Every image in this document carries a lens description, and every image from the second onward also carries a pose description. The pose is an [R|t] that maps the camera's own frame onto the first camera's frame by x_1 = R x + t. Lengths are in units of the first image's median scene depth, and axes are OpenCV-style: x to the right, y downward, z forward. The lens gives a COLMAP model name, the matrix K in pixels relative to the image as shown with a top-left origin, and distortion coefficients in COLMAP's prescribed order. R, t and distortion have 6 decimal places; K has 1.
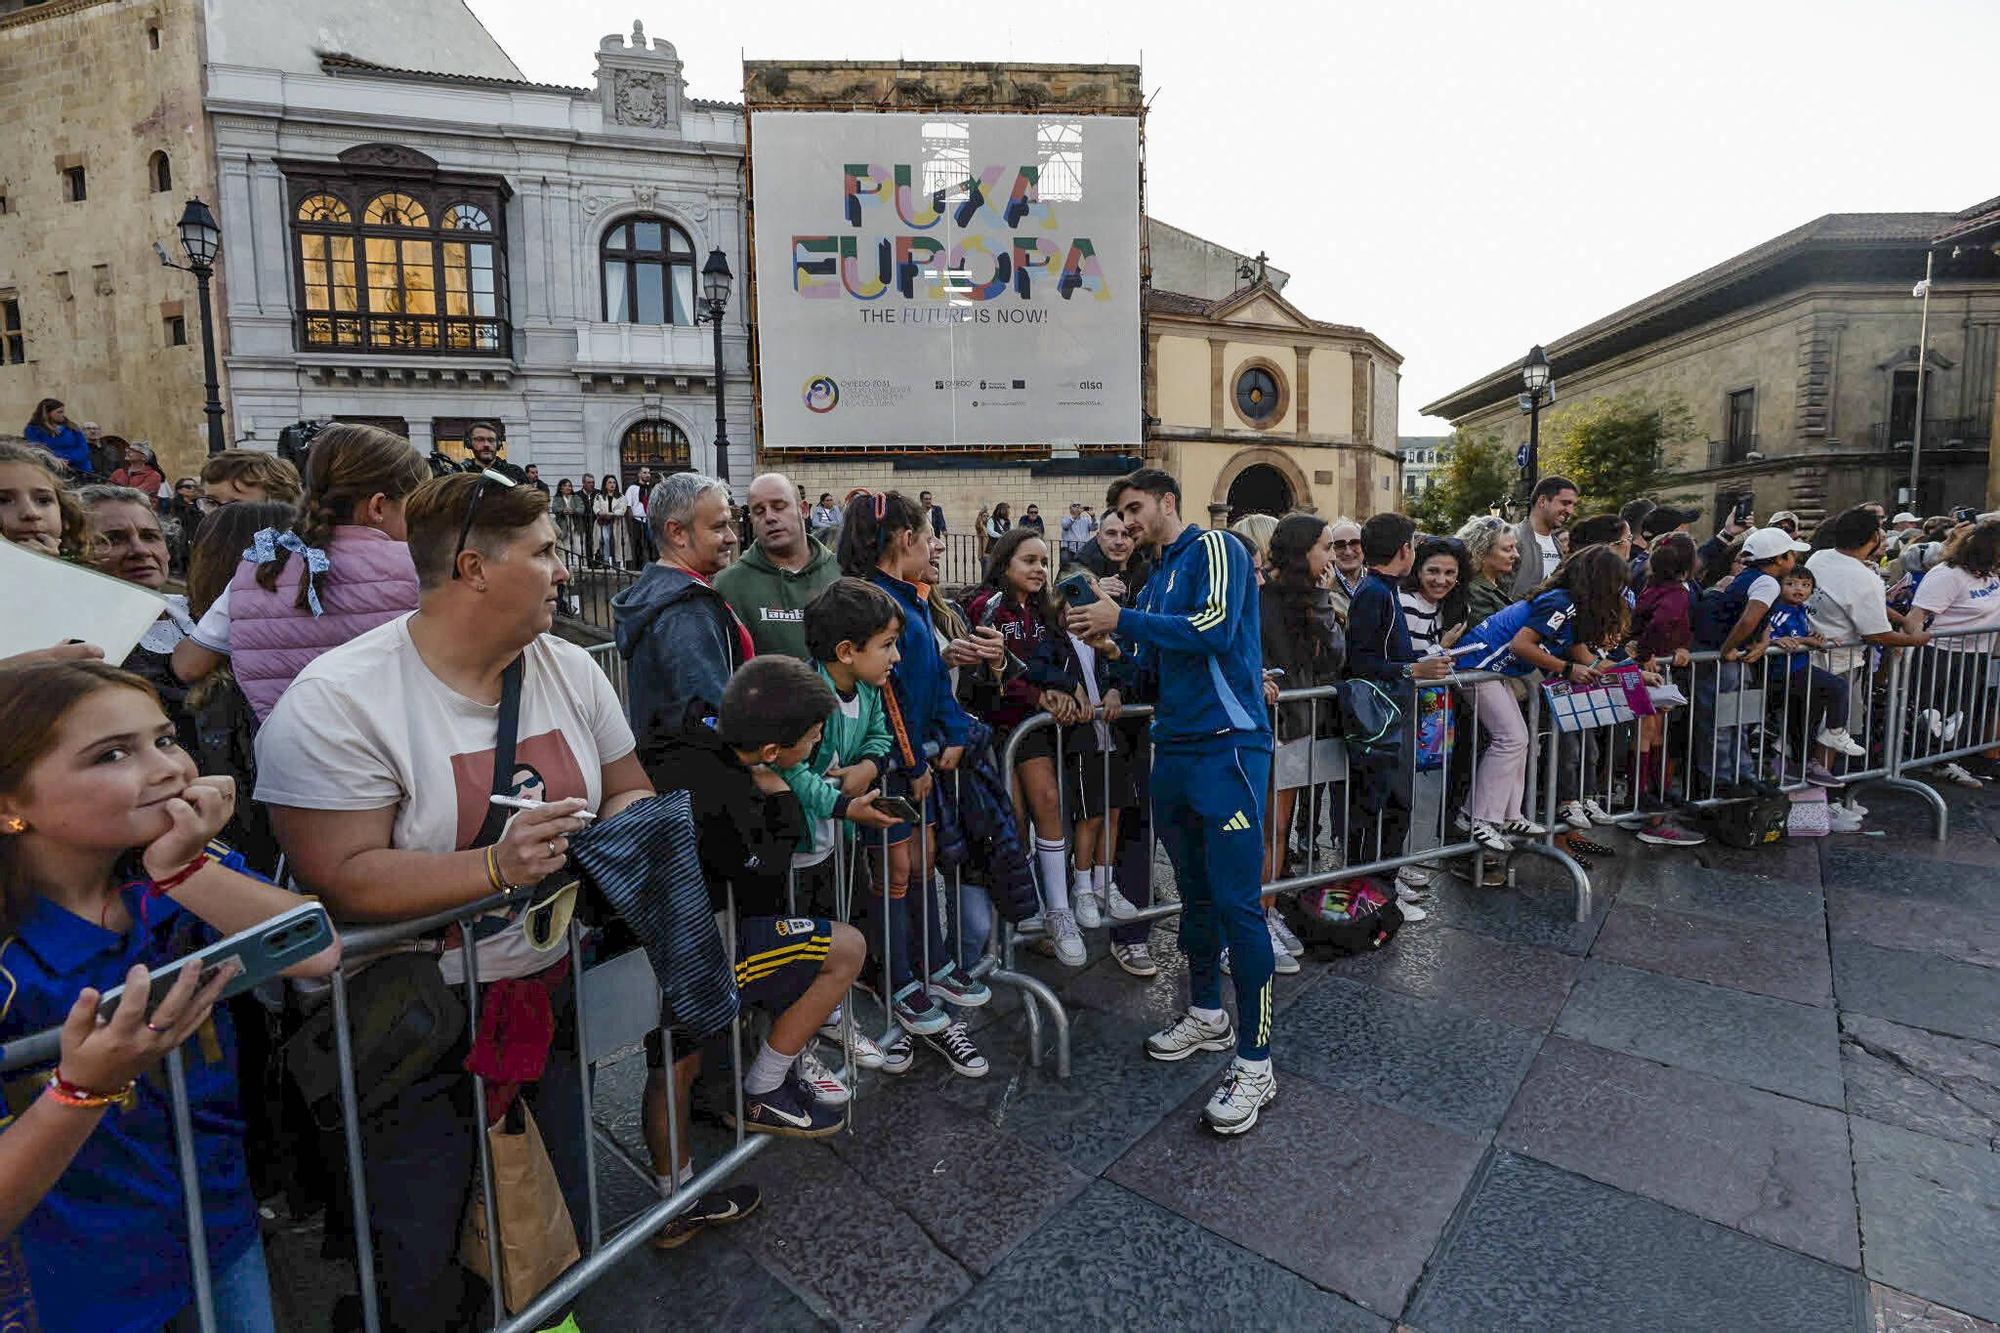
lens RADIAL K [[907.2, 0, 1008.7], [0, 907.2, 660.3], [0, 0, 1]] dist [-0.044854, 0.012829]
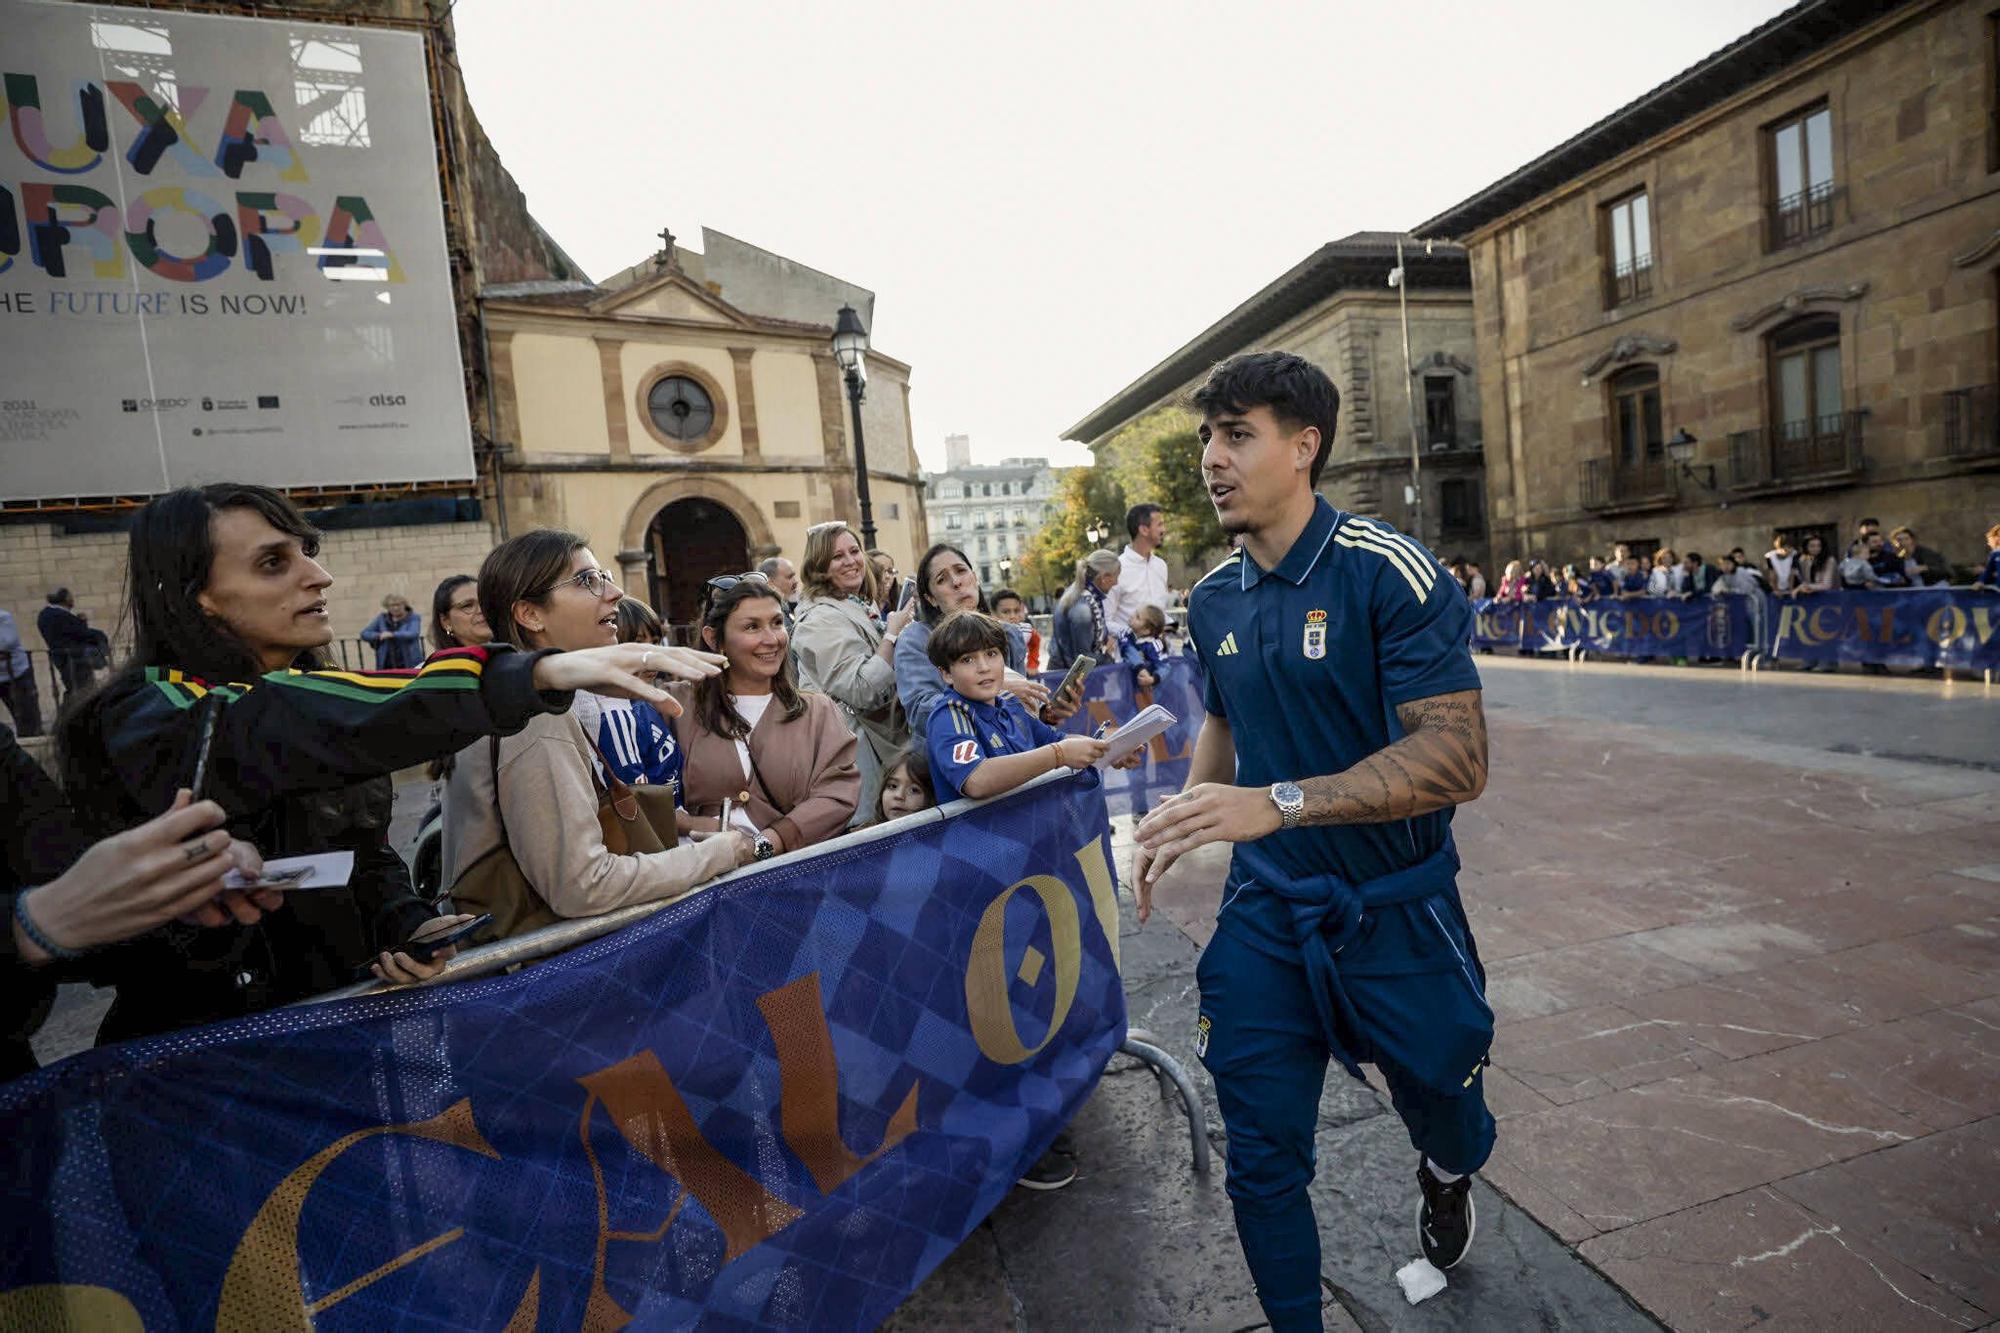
lens RADIAL K [[907.2, 0, 1008.7], [0, 907.2, 660.3], [0, 0, 1]] dist [-0.044854, 0.012829]
pose [[0.959757, -0.091597, 0.265473, 0.367543], [0.103392, 0.994165, -0.030769, -0.029393], [-0.261105, 0.056979, 0.963627, 0.215529]]
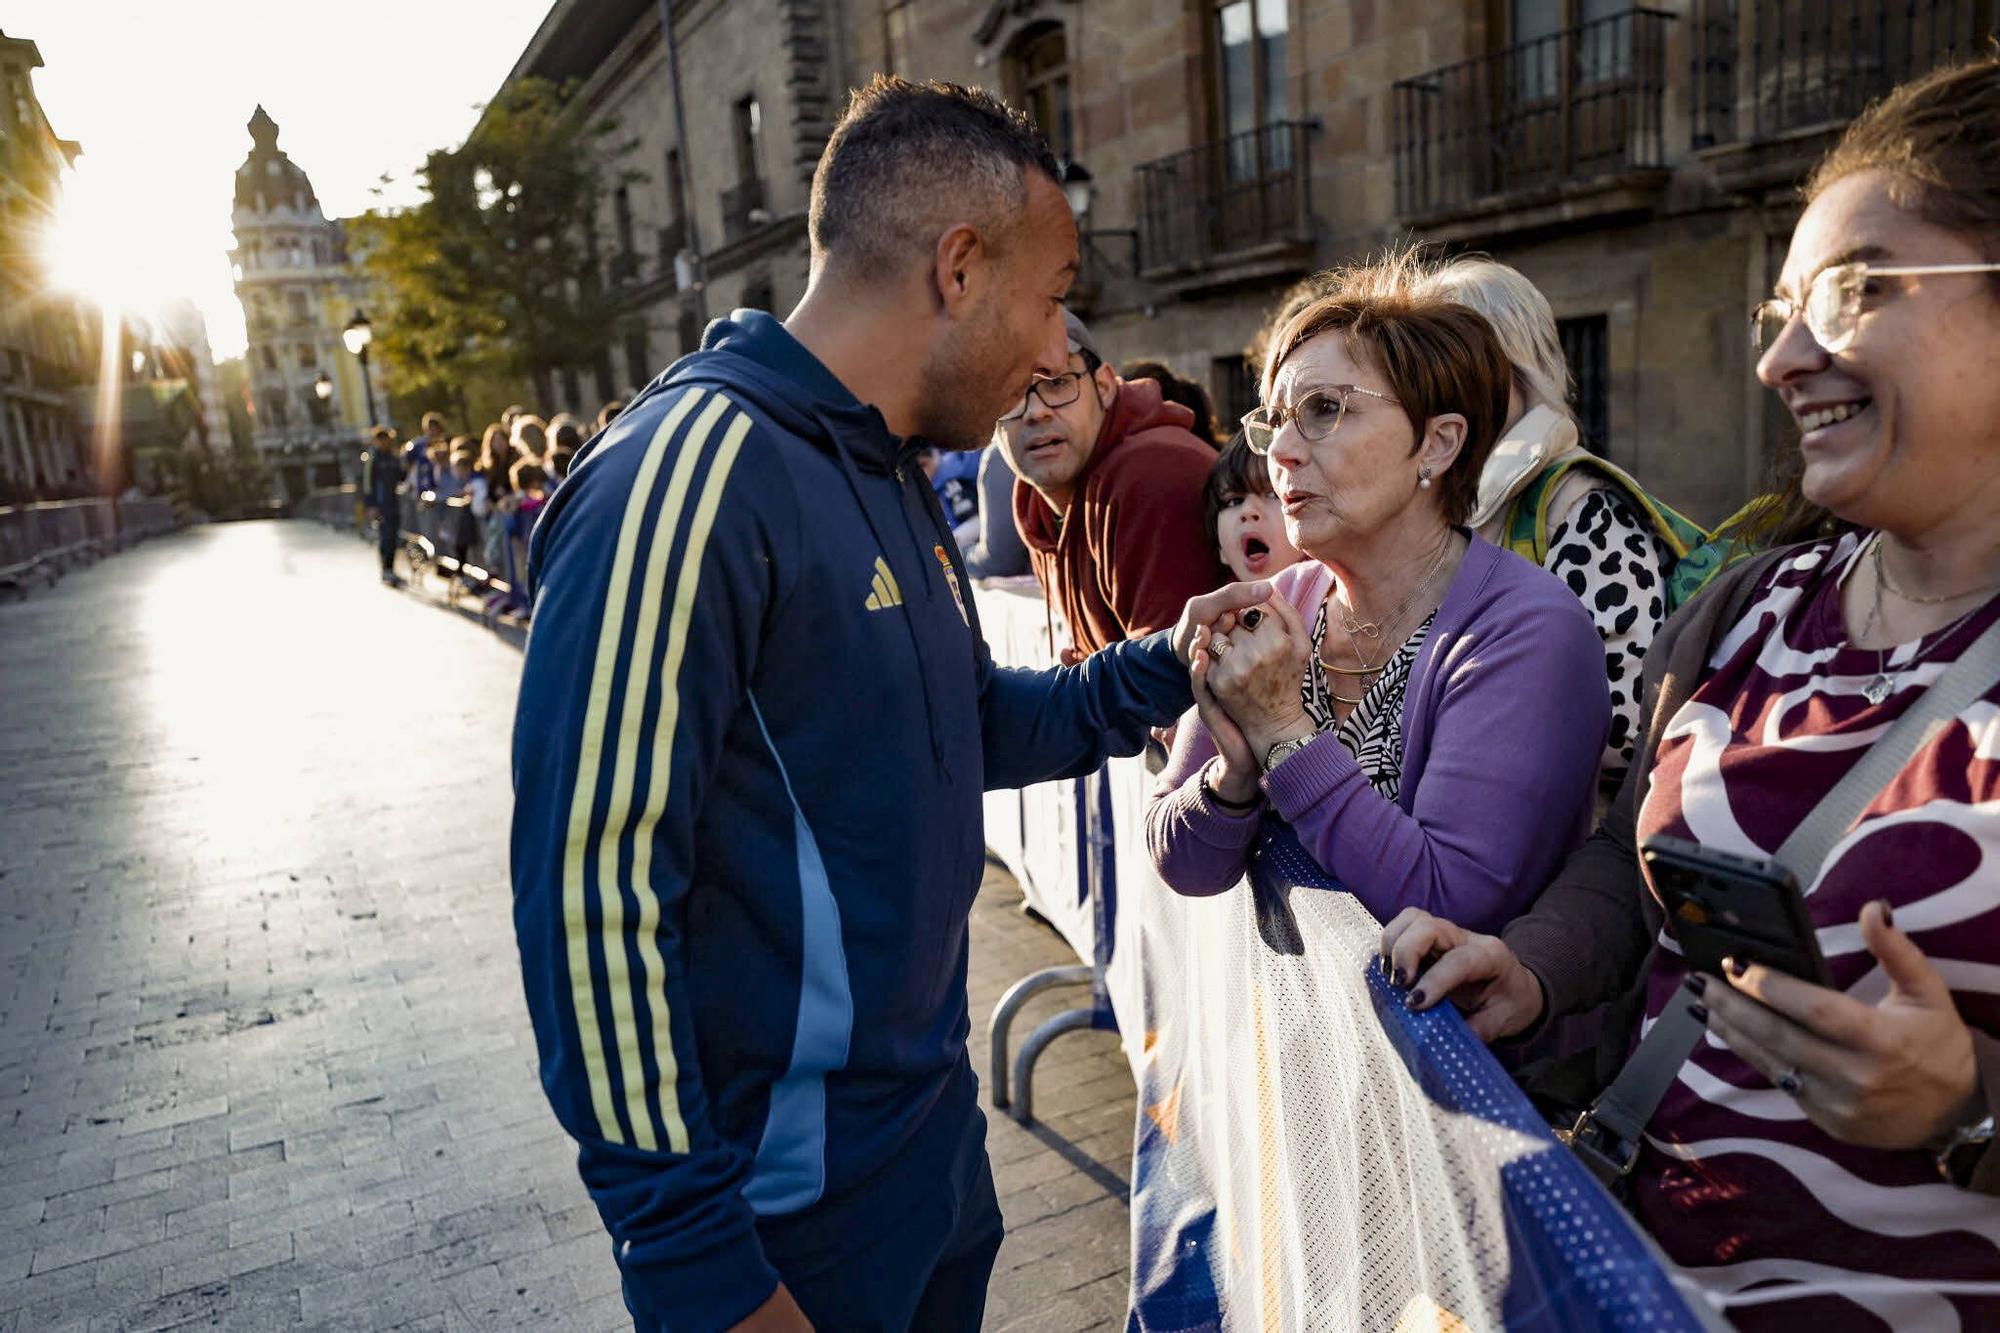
lens RADIAL K [[1414.8, 0, 1011.0], [0, 1414.8, 662.8], [0, 0, 1]] dist [-0.006565, 0.032952]
pose [[0.851901, -0.145266, 0.503153, 0.819012], [0.118125, 0.989300, 0.085623, -0.028058], [-0.510208, -0.013508, 0.859945, 0.276925]]
